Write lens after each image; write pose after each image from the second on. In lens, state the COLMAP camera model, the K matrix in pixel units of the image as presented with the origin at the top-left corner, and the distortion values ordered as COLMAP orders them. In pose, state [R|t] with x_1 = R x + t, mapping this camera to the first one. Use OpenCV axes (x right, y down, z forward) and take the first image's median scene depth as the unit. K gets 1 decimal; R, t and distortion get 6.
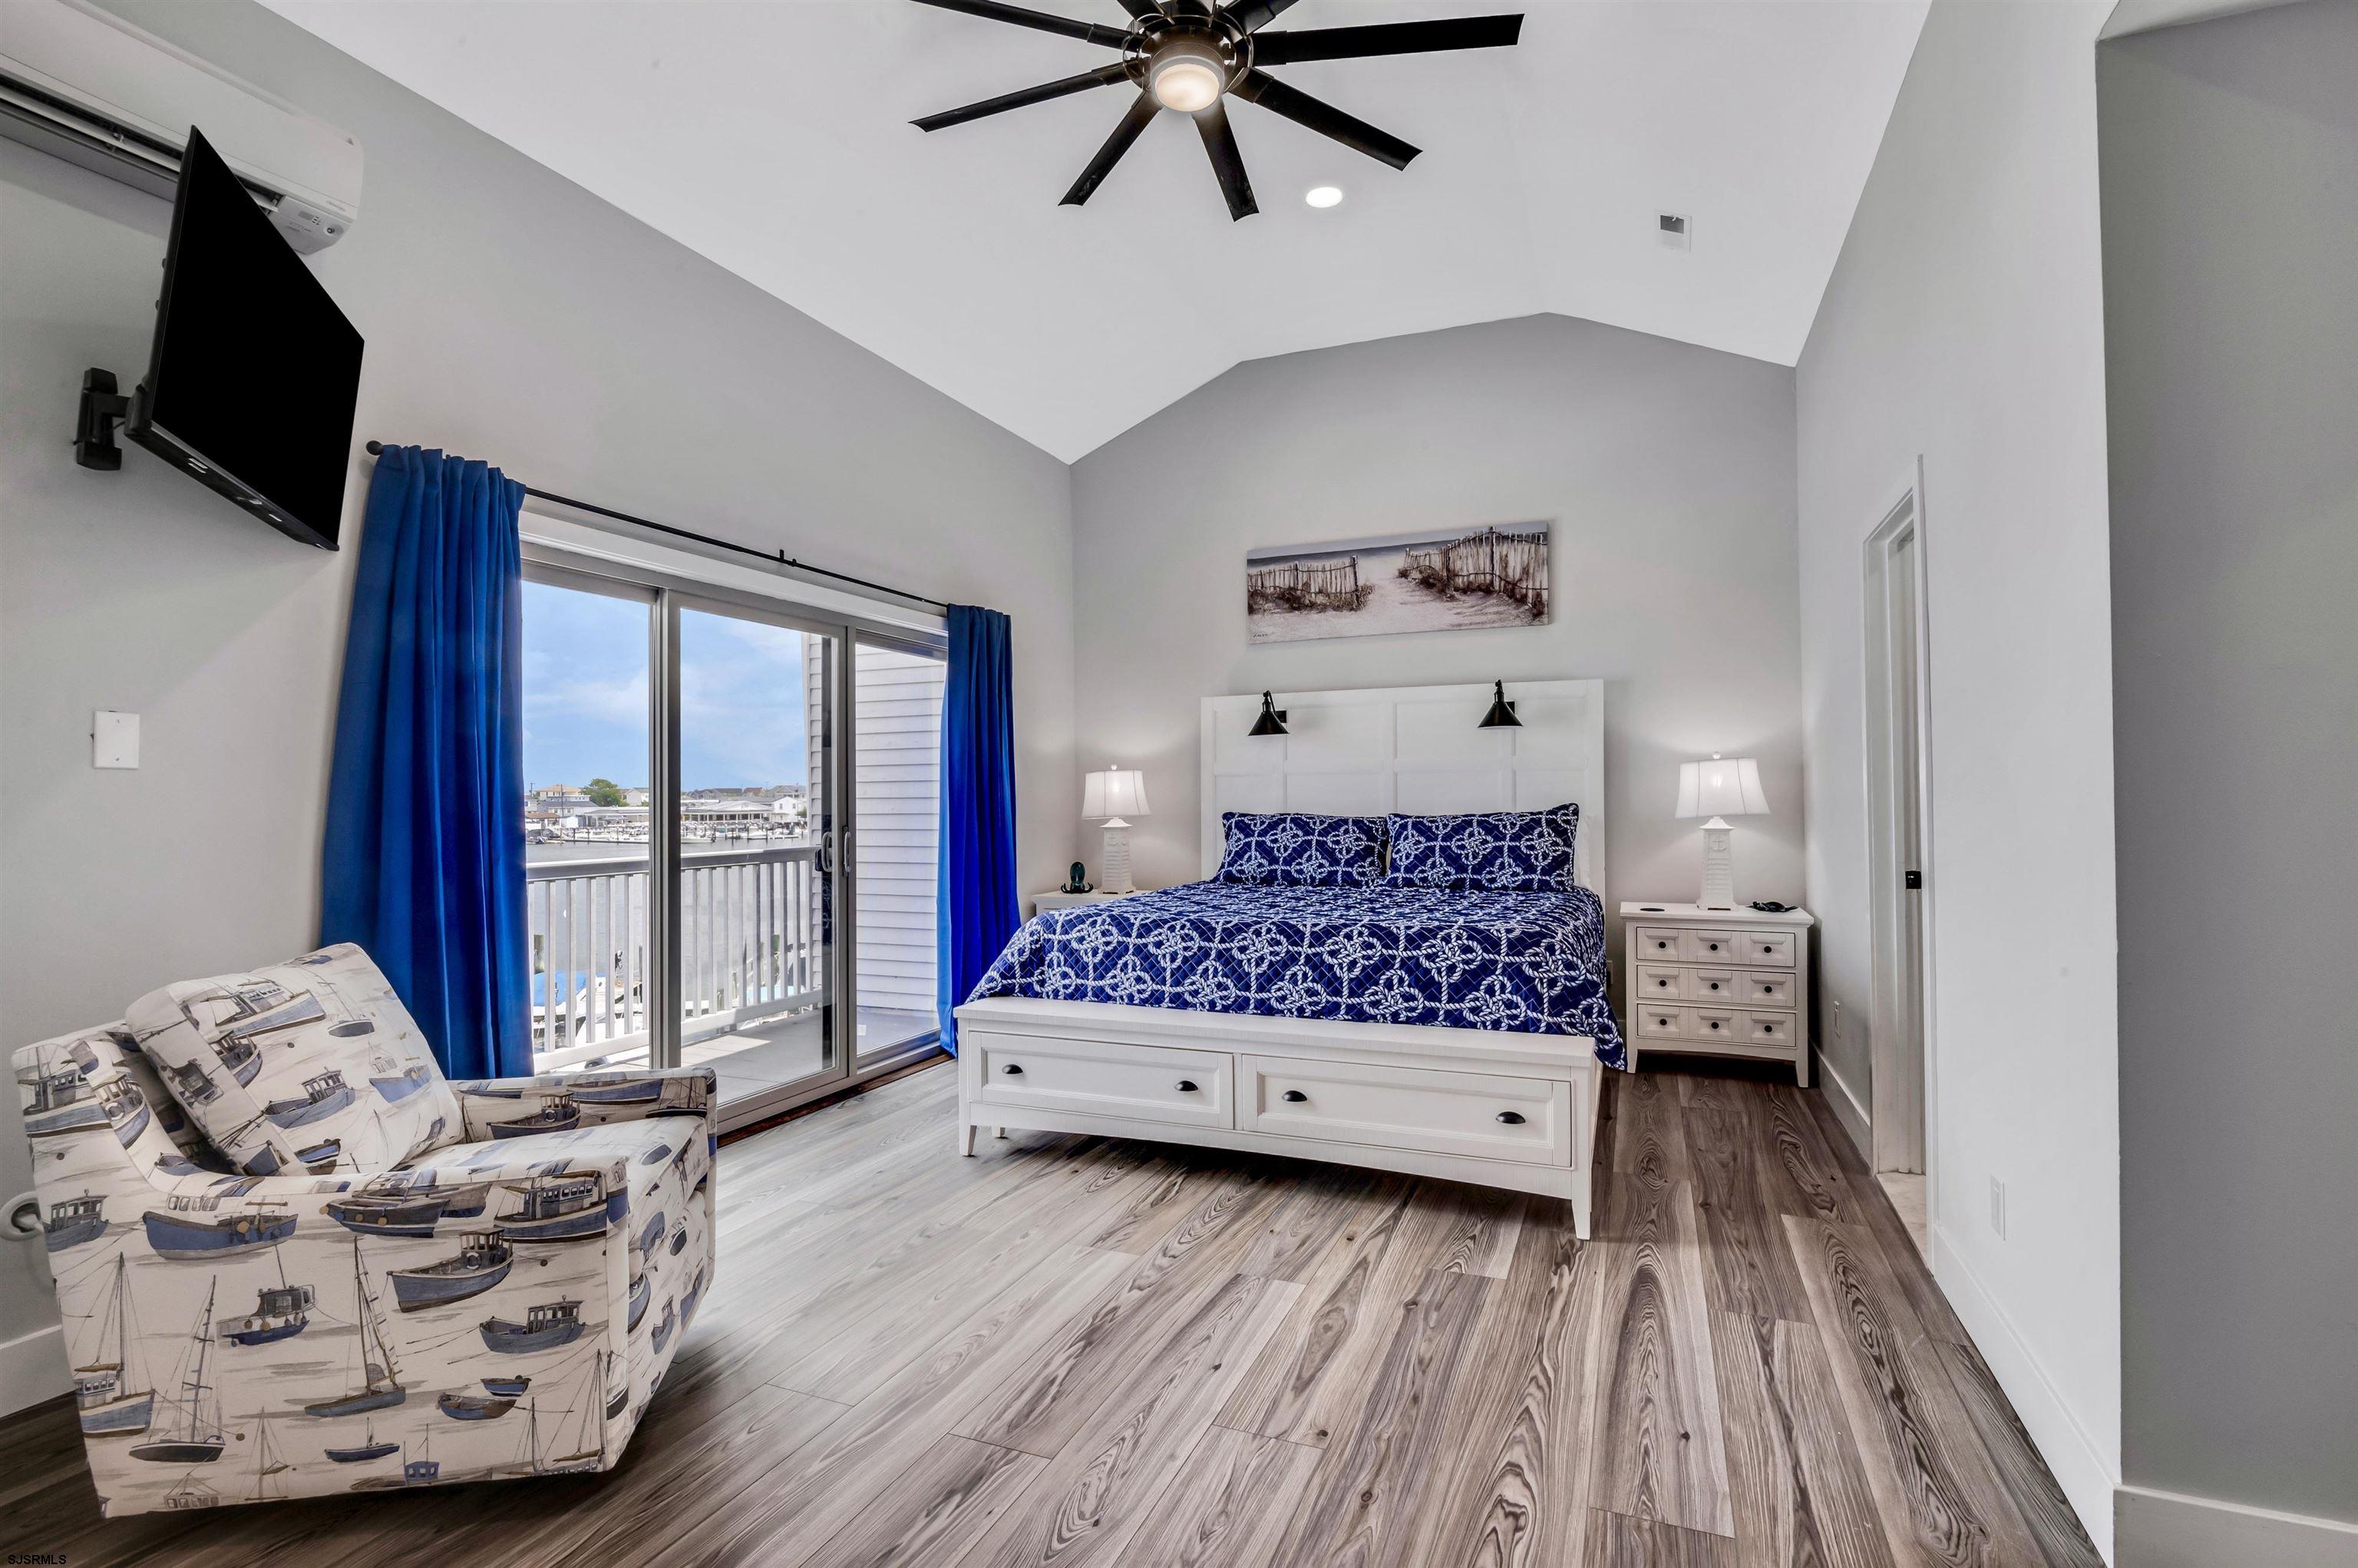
lens RADIAL K [[1100.9, 0, 1188.0], [0, 1100.9, 792.9], [0, 0, 1]] dist [-0.015551, -0.001326]
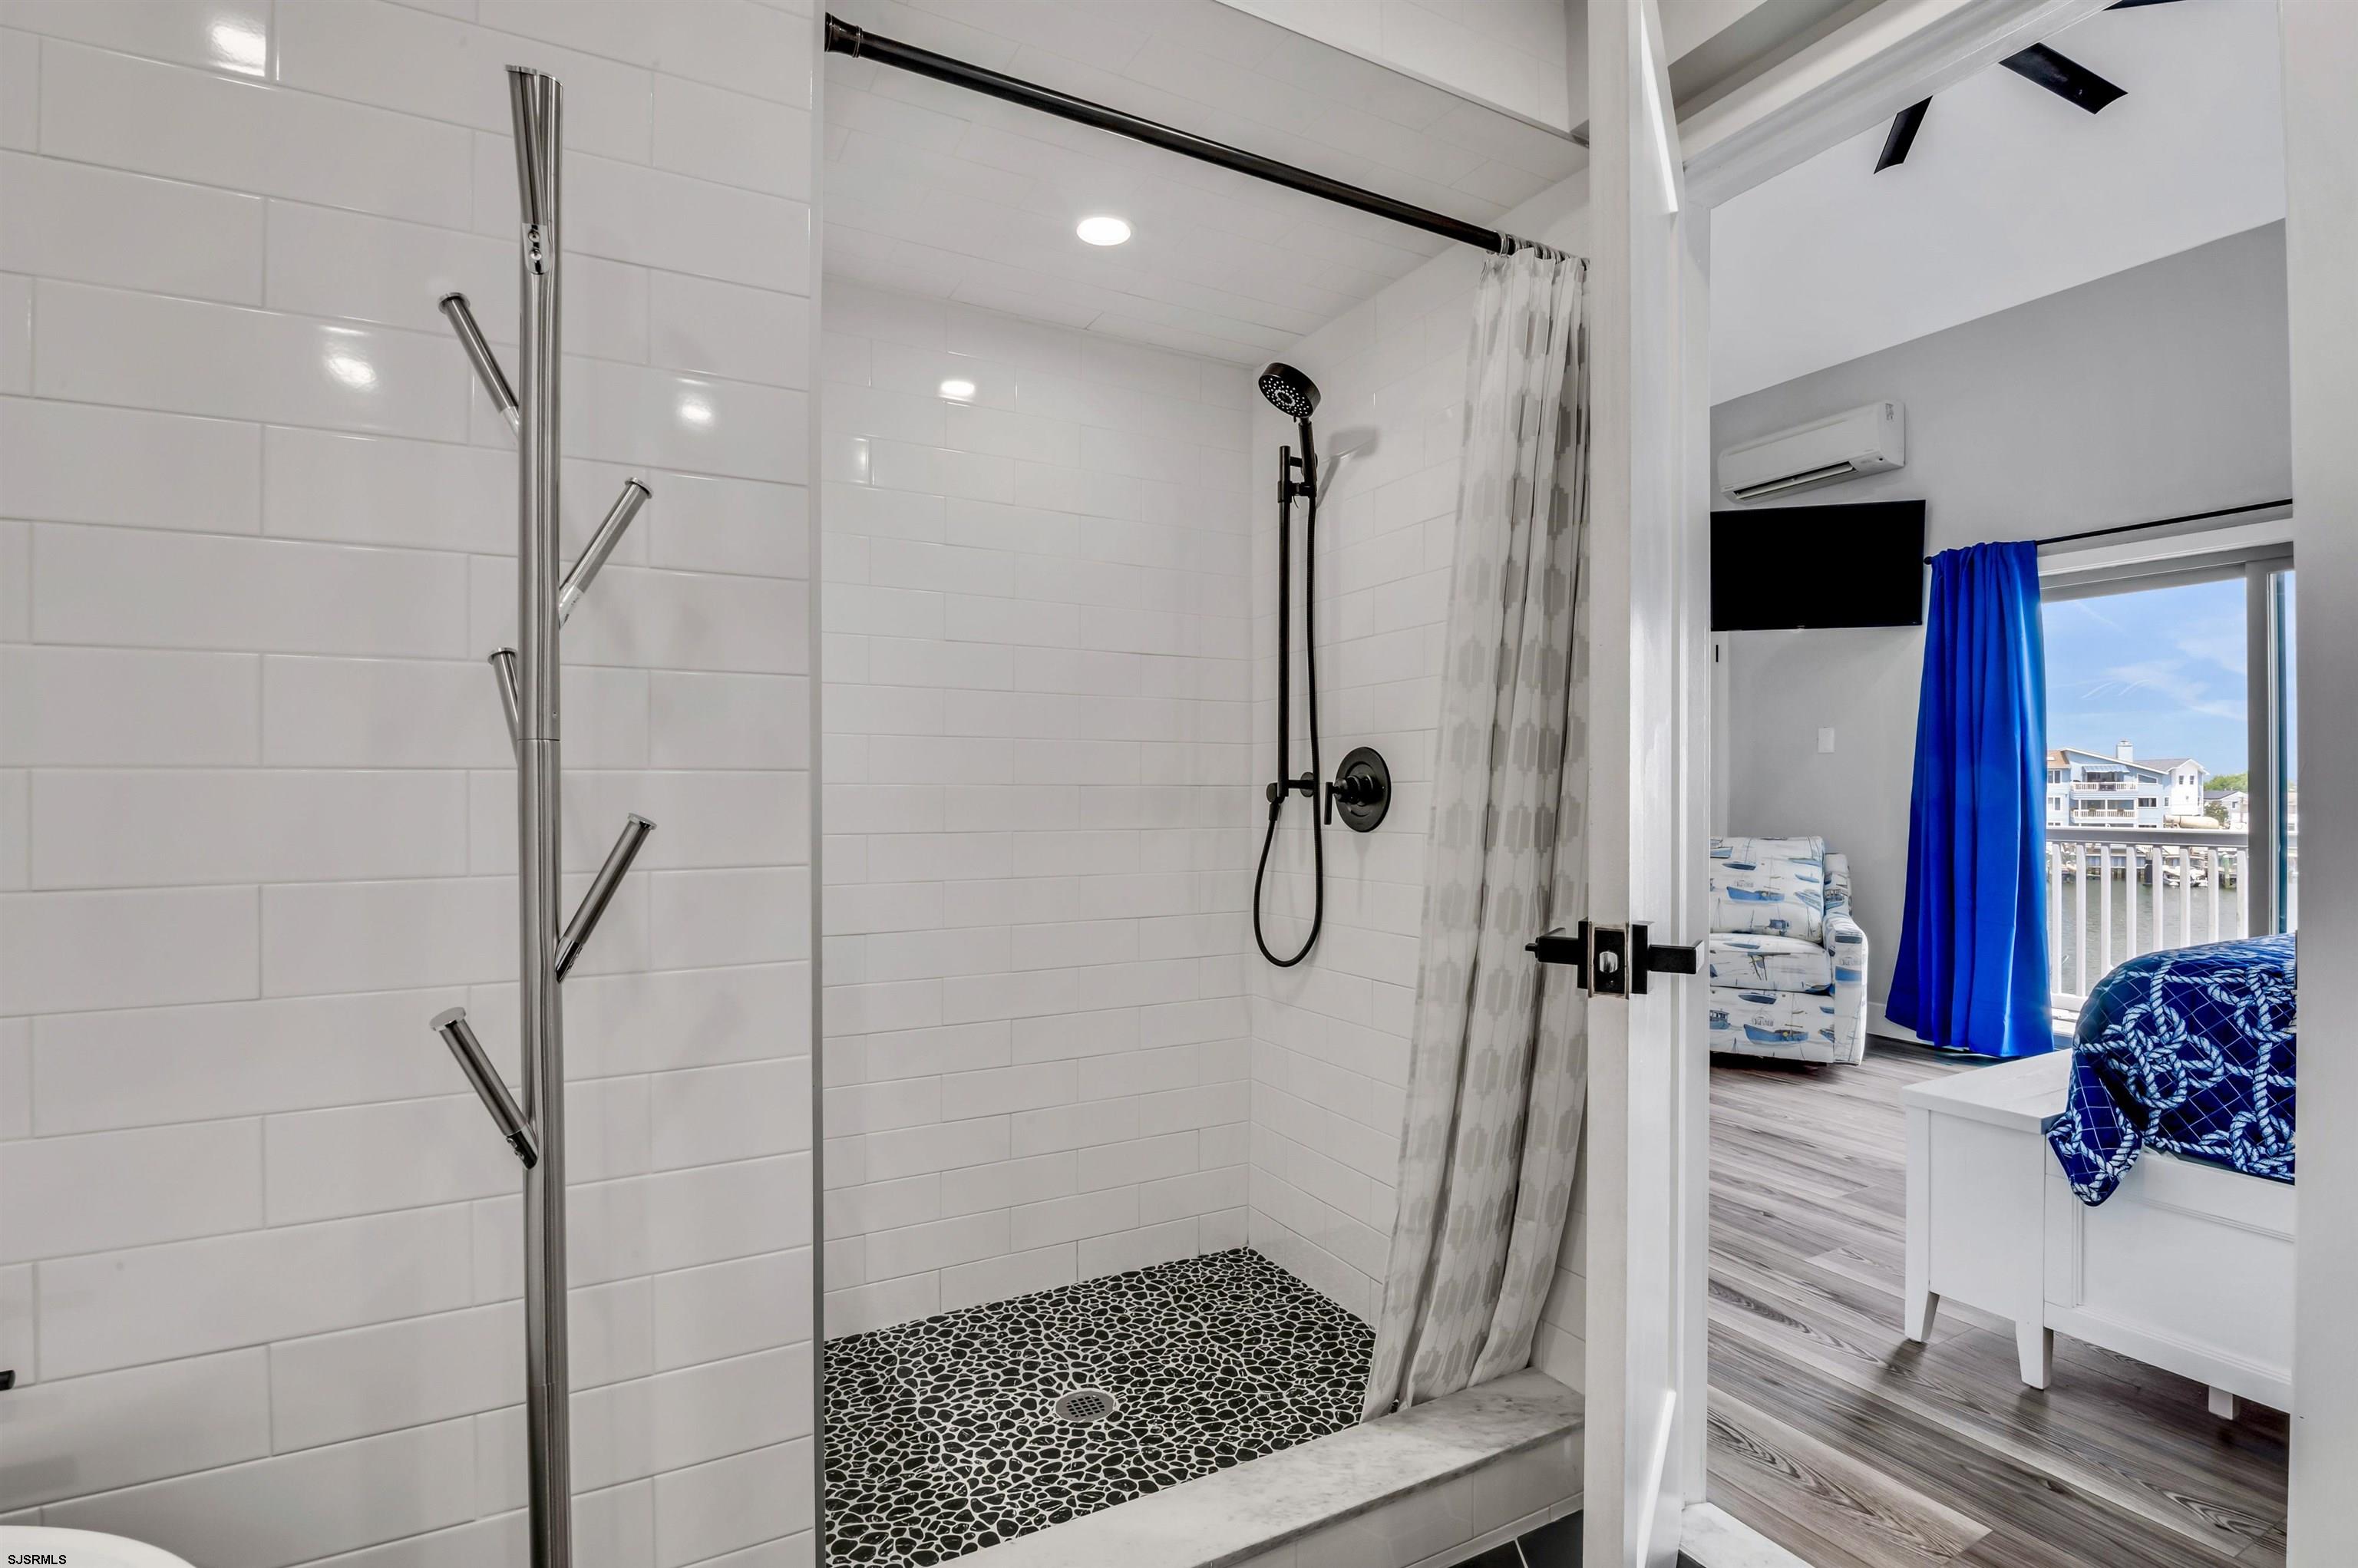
lens RADIAL K [[1100.9, 0, 1193.3], [0, 1100.9, 793.3], [0, 0, 1]] dist [-0.015551, -0.001326]
pose [[-0.619357, 0.002221, -0.785107, 1.138749], [0.006801, 0.999974, -0.002536, 0.040720], [0.785080, -0.006910, -0.619355, 0.997895]]
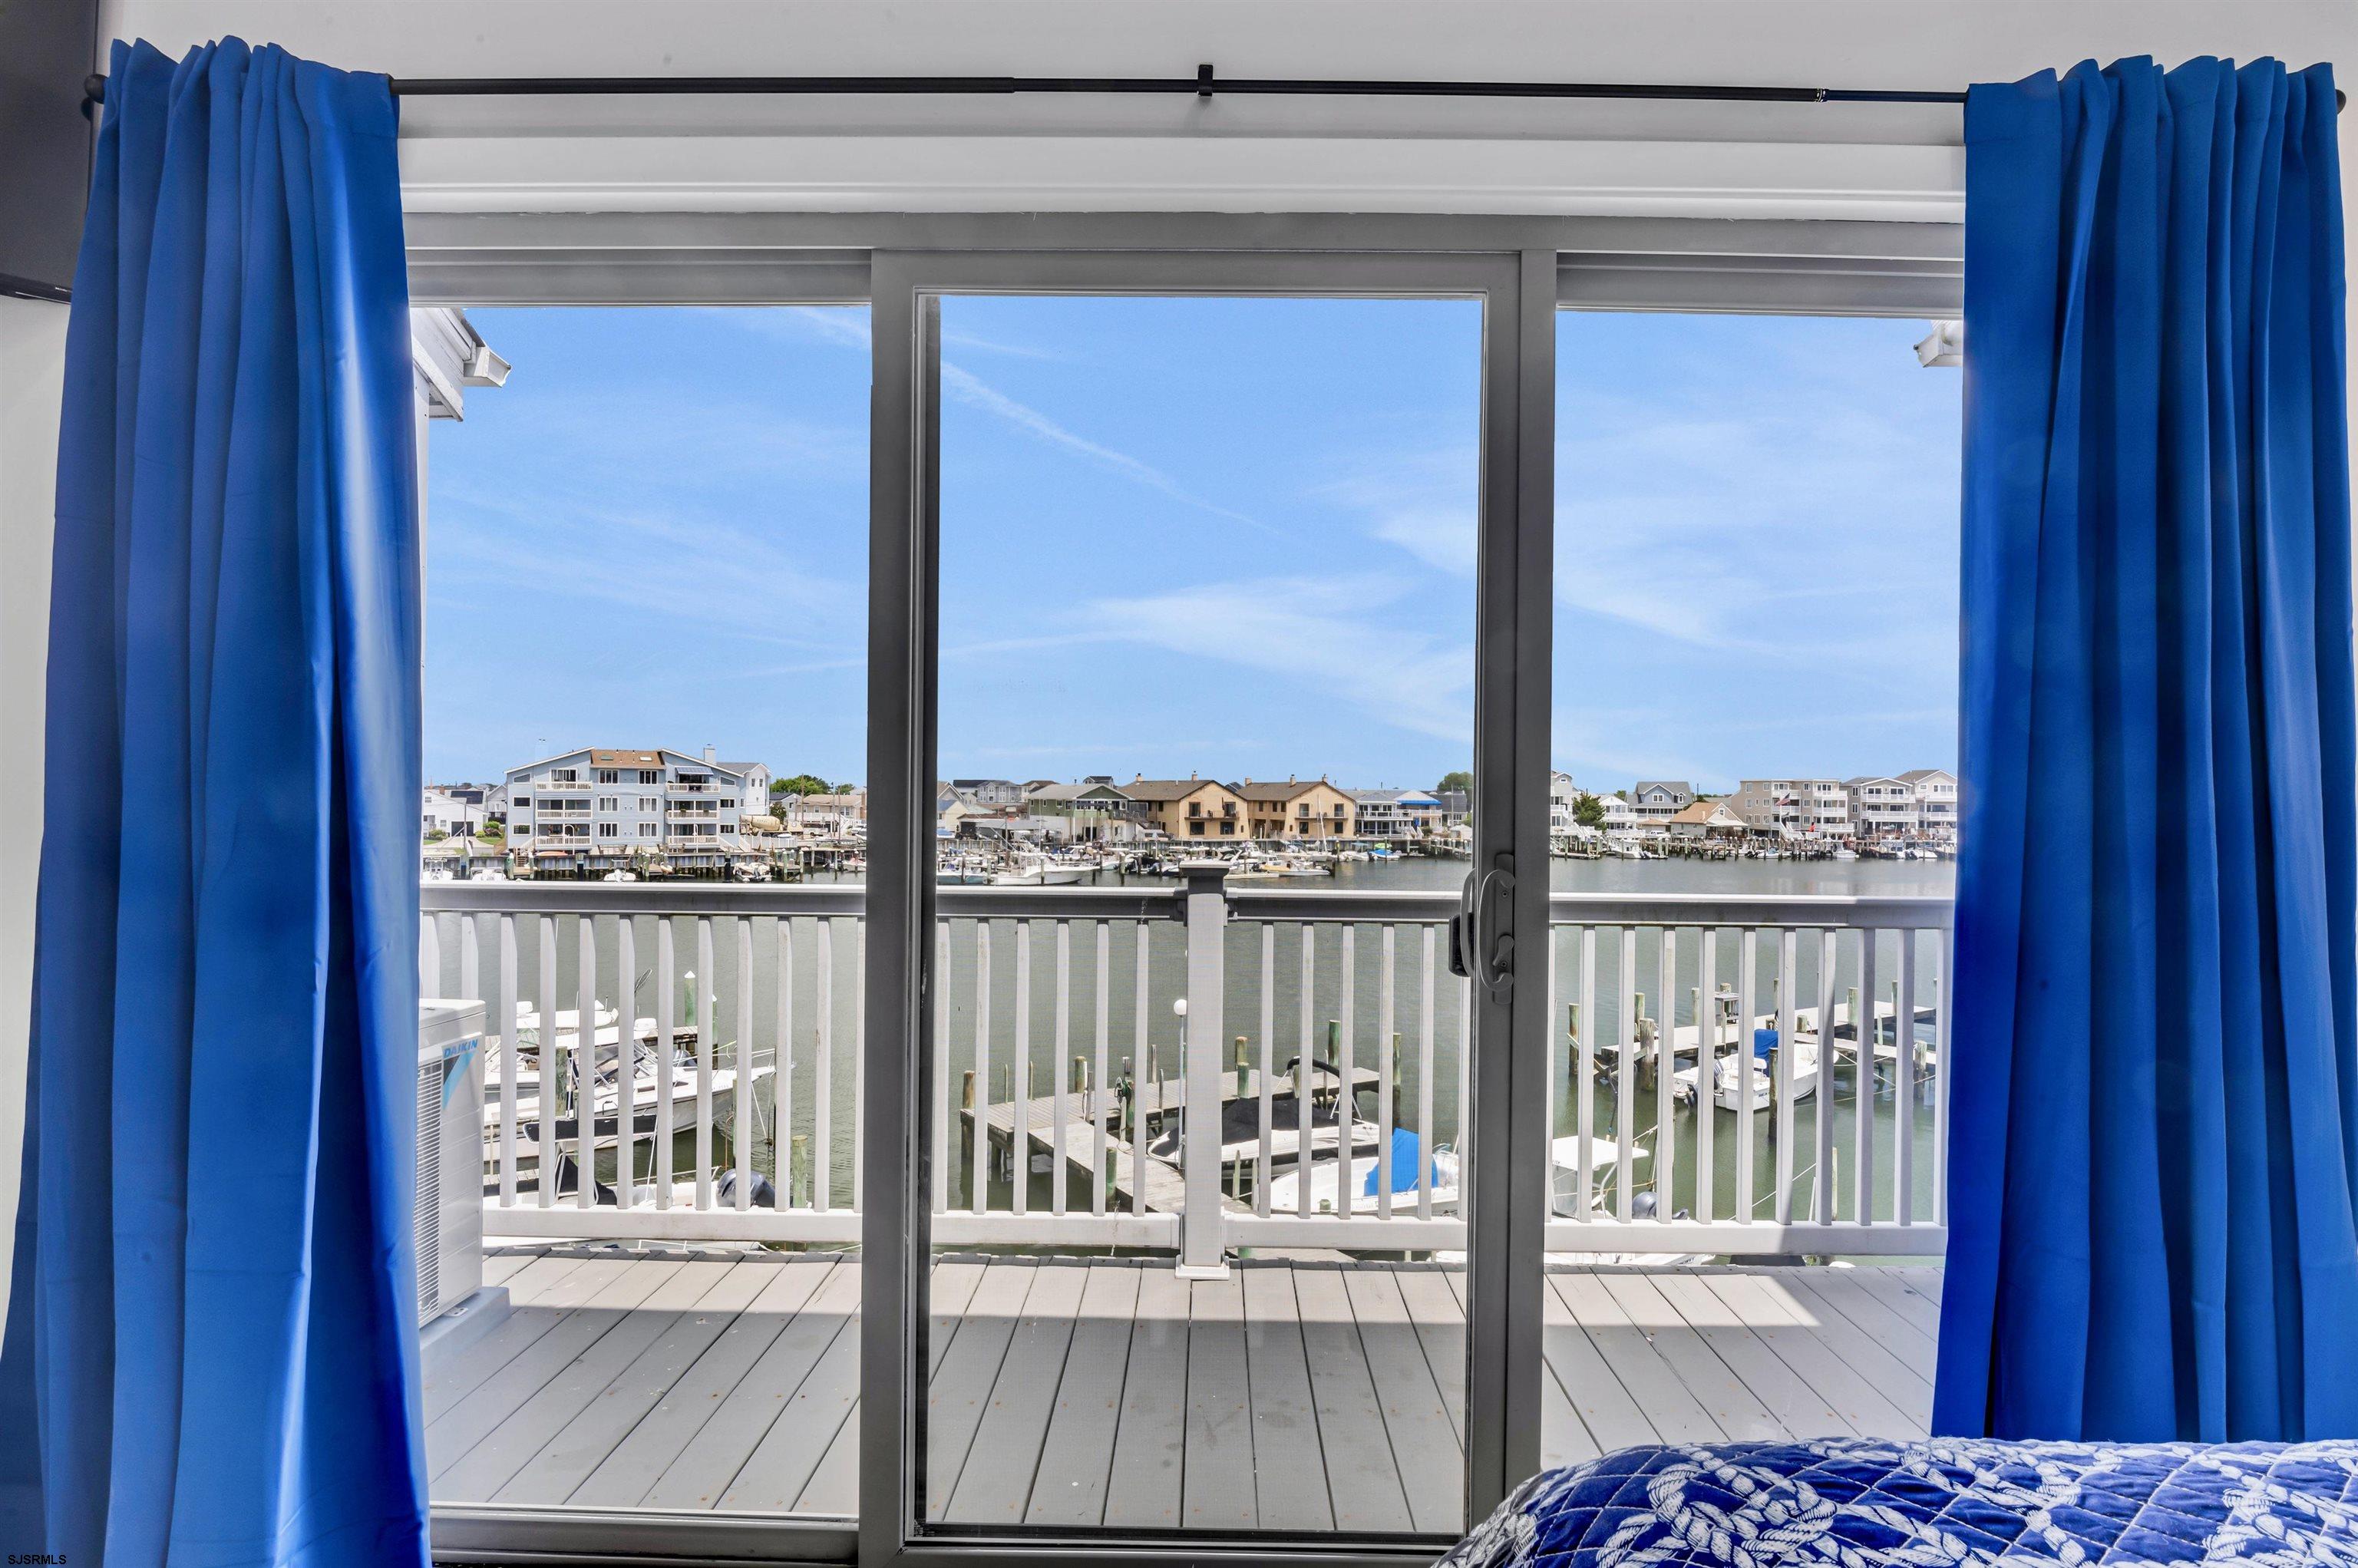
lens RADIAL K [[1285.7, 0, 1185.3], [0, 1285.7, 791.0], [0, 0, 1]] dist [-0.034941, -0.001023]
pose [[0.385725, 0.000433, -0.922614, 0.002162], [-0.005834, 0.999981, -0.001969, 0.015496], [0.922595, 0.006142, 0.385720, 1.086925]]
